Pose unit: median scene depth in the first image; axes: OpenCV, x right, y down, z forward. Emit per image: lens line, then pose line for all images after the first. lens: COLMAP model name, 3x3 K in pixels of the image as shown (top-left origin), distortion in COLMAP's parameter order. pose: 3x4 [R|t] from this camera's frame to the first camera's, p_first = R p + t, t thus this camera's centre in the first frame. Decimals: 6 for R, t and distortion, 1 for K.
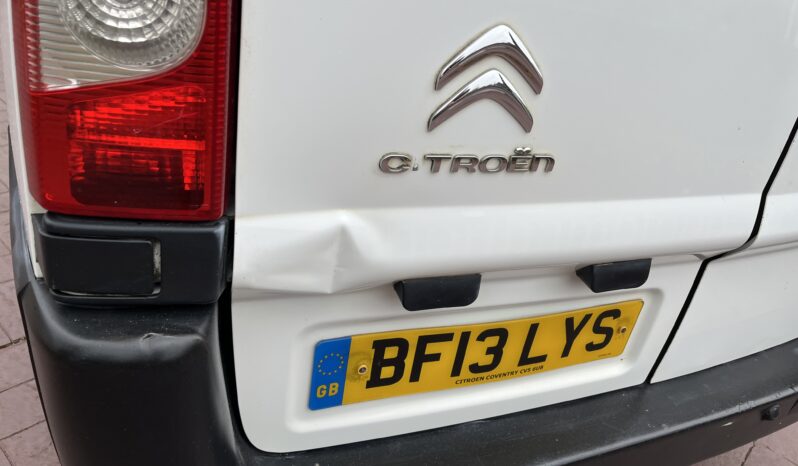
lens RADIAL K [[617.3, 0, 397.4], [0, 617.3, 234.7], [0, 0, 1]] dist [0.038324, -0.005273]
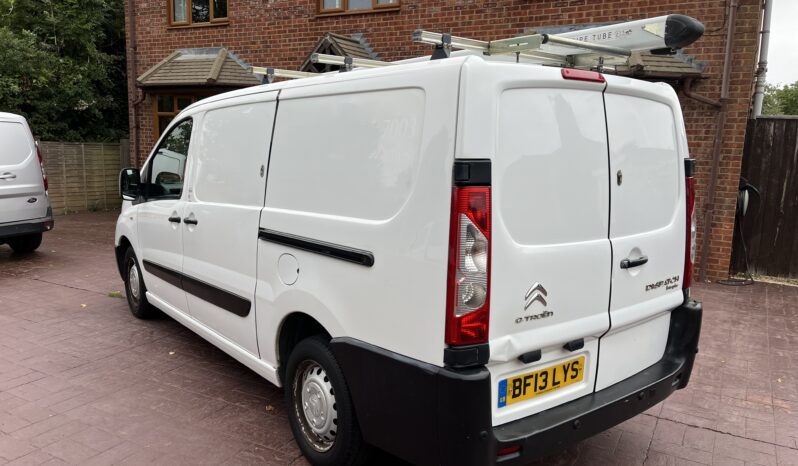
lens RADIAL K [[617.3, 0, 398.8], [0, 617.3, 232.4], [0, 0, 1]] dist [0.038324, -0.005273]
pose [[0.963761, -0.163163, 0.211052, -1.097111], [0.219817, 0.933973, -0.281738, 0.223357], [-0.151148, 0.317920, 0.935992, -2.019843]]
